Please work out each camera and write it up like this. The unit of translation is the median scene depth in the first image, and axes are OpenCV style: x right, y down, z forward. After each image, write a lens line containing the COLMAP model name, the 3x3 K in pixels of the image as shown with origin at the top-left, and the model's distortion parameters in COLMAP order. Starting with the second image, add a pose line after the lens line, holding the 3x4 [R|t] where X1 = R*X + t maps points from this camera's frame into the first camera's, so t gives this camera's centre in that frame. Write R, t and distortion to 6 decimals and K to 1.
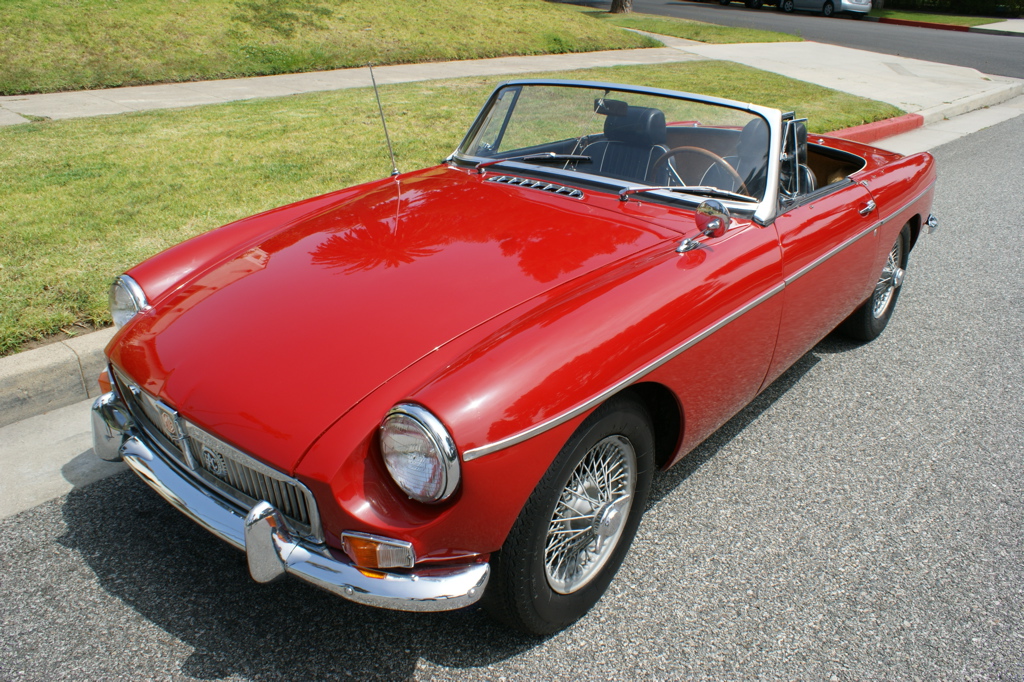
lens RADIAL K [[793.2, 0, 512.6], [0, 793.2, 343.0], [0, 0, 1]] dist [-0.124975, 0.093370]
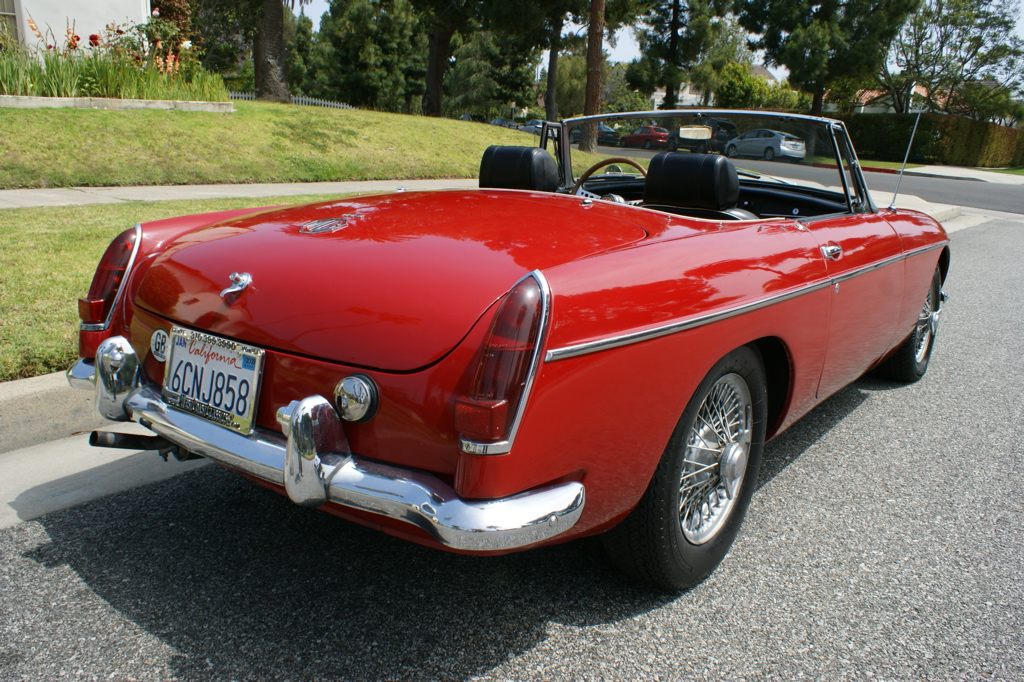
lens RADIAL K [[793.2, 0, 509.4], [0, 793.2, 339.8], [0, 0, 1]] dist [-0.124975, 0.093370]
pose [[0.998062, -0.001982, 0.062198, -0.106399], [0.013123, 0.983720, -0.179228, 0.071031], [-0.060831, 0.179697, 0.981839, -0.053452]]
